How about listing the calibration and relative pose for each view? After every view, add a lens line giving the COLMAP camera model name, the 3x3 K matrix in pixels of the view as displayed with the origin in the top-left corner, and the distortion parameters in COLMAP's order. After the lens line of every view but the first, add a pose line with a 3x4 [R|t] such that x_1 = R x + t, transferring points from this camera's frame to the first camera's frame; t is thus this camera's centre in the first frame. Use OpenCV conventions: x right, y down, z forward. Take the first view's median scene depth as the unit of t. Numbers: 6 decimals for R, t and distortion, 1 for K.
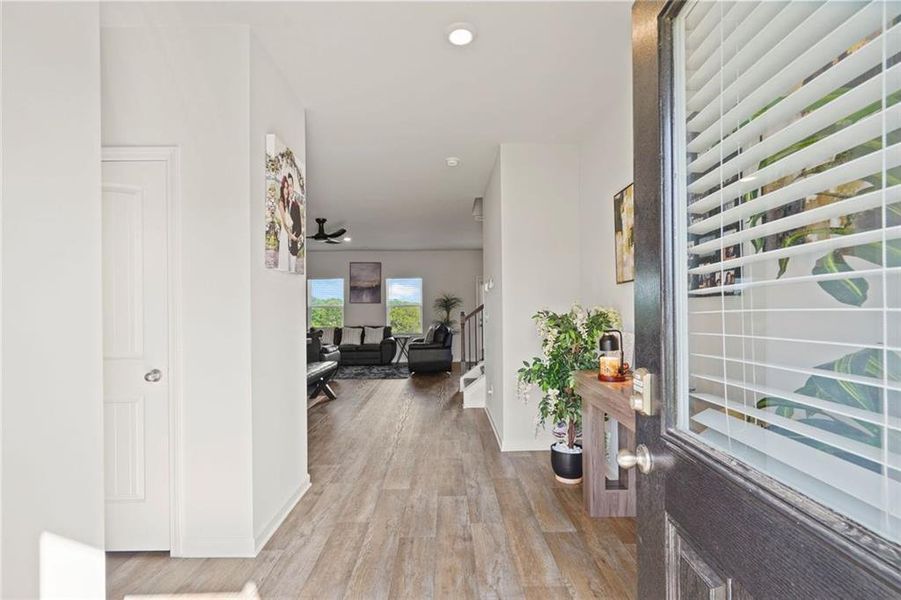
lens RADIAL K [[414.8, 0, 449.2], [0, 414.8, 314.0], [0, 0, 1]] dist [-0.002523, 0.000129]
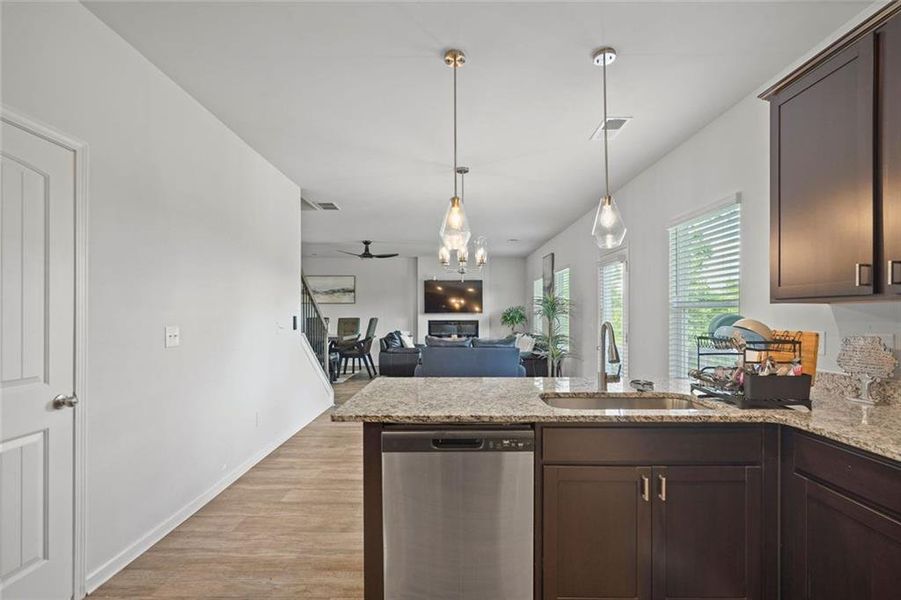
lens RADIAL K [[418.5, 0, 451.1], [0, 418.5, 314.7], [0, 0, 1]] dist [-0.002661, -0.000081]
pose [[-0.010525, 0.013764, -0.999850, 0.605701], [-0.010572, 0.999848, 0.013875, -0.019954], [0.999889, 0.010717, -0.010378, 0.832793]]
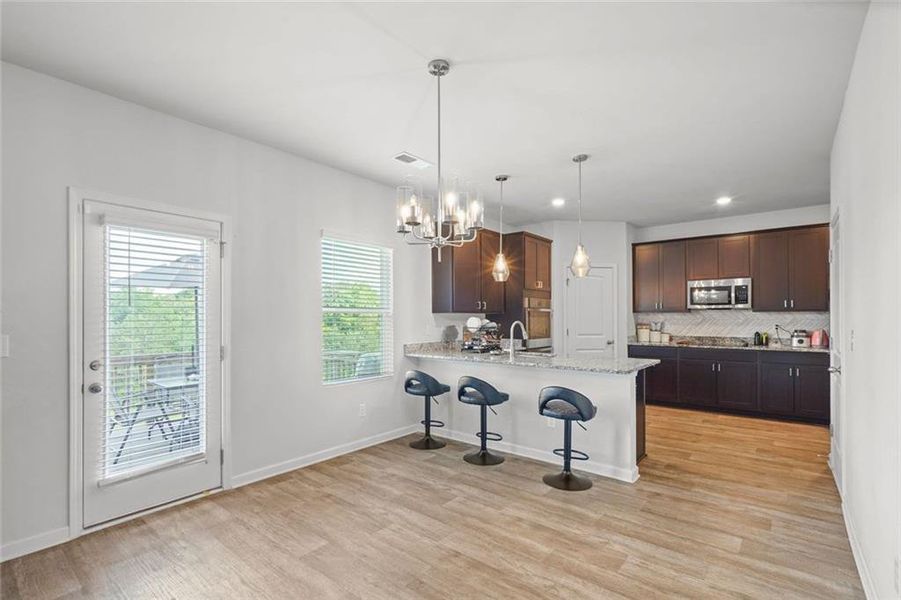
lens RADIAL K [[414.8, 0, 449.2], [0, 414.8, 314.0], [0, 0, 1]] dist [-0.002523, 0.000129]
pose [[0.643908, 0.016197, 0.764931, 0.023653], [0.002699, 0.999722, -0.023440, -0.011811], [-0.765098, 0.017158, 0.643685, 0.686031]]
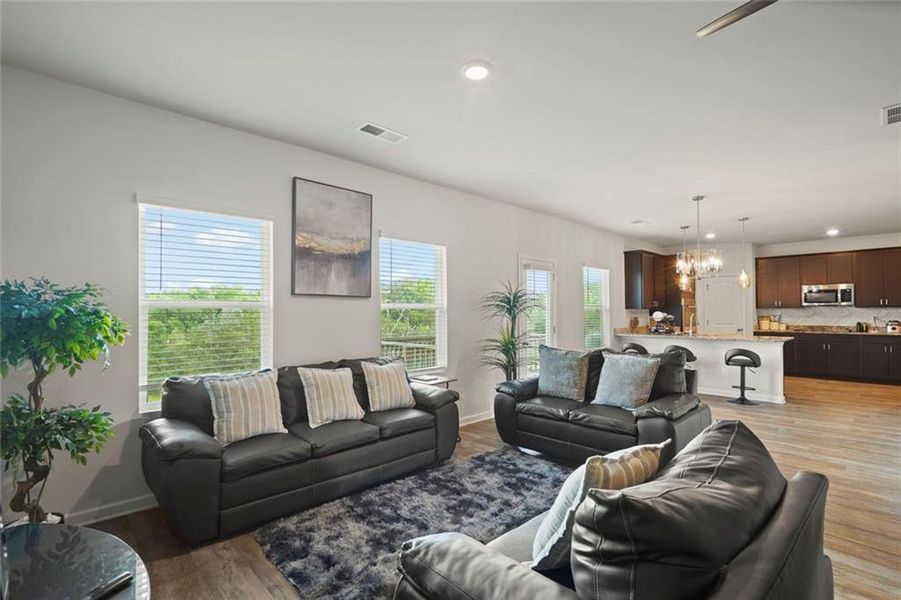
lens RADIAL K [[417.0, 0, 448.7], [0, 417.0, 308.2], [0, 0, 1]] dist [0.000162, 0.000807]
pose [[0.738625, 0.016592, 0.673912, -0.379924], [0.002045, 0.999637, -0.026853, -0.006036], [-0.674113, 0.021212, 0.738323, 0.668165]]
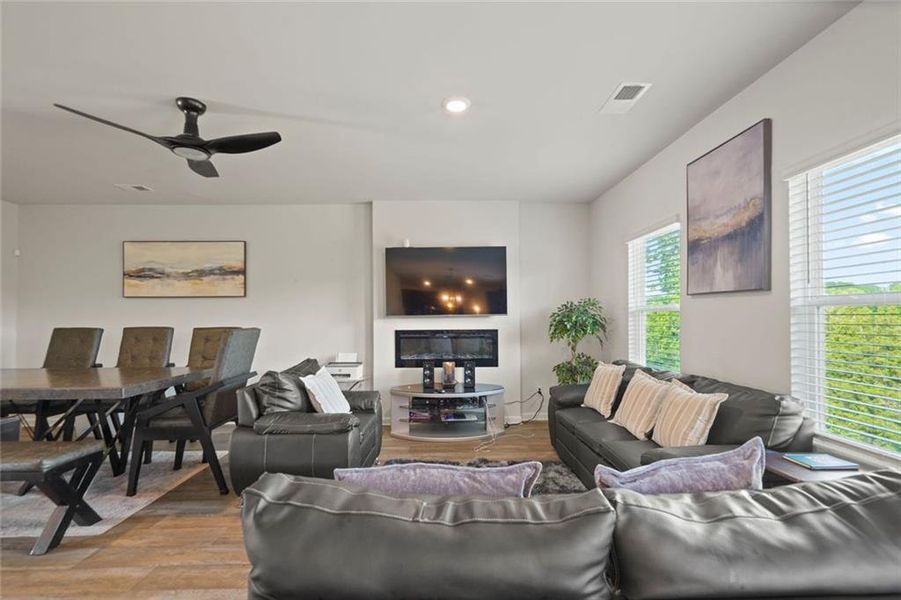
lens RADIAL K [[414.8, 0, 449.2], [0, 414.8, 314.0], [0, 0, 1]] dist [-0.002523, 0.000129]
pose [[0.007161, 0.005308, -0.999960, 0.069970], [-0.003640, 0.999979, 0.005282, -0.013775], [0.999968, 0.003602, 0.007181, 0.827556]]
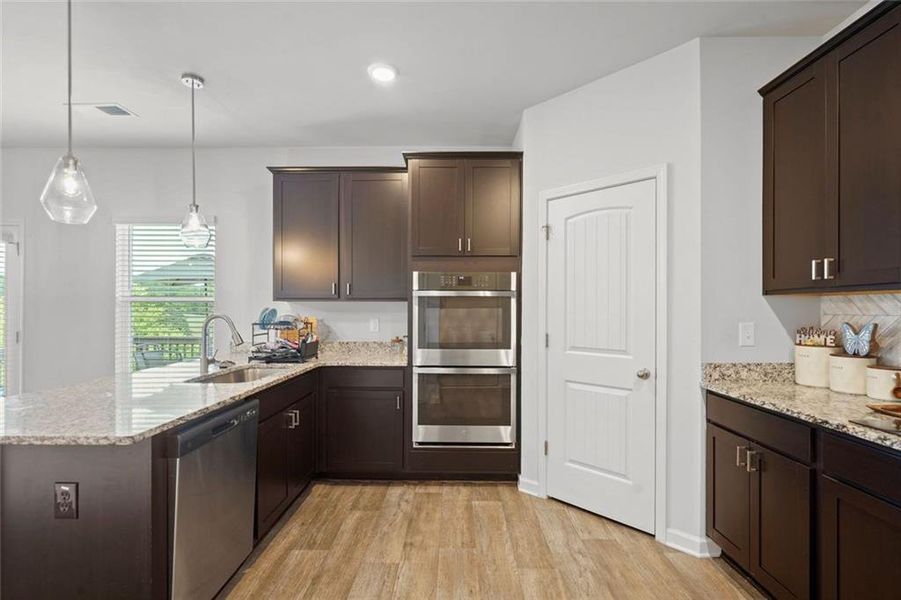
lens RADIAL K [[417.0, 0, 448.7], [0, 417.0, 308.2], [0, 0, 1]] dist [0.000162, 0.000807]
pose [[0.999493, 0.013268, -0.028958, 0.543232], [-0.013604, 0.999842, -0.011412, -0.016670], [0.028802, 0.011800, 0.999515, 0.660521]]
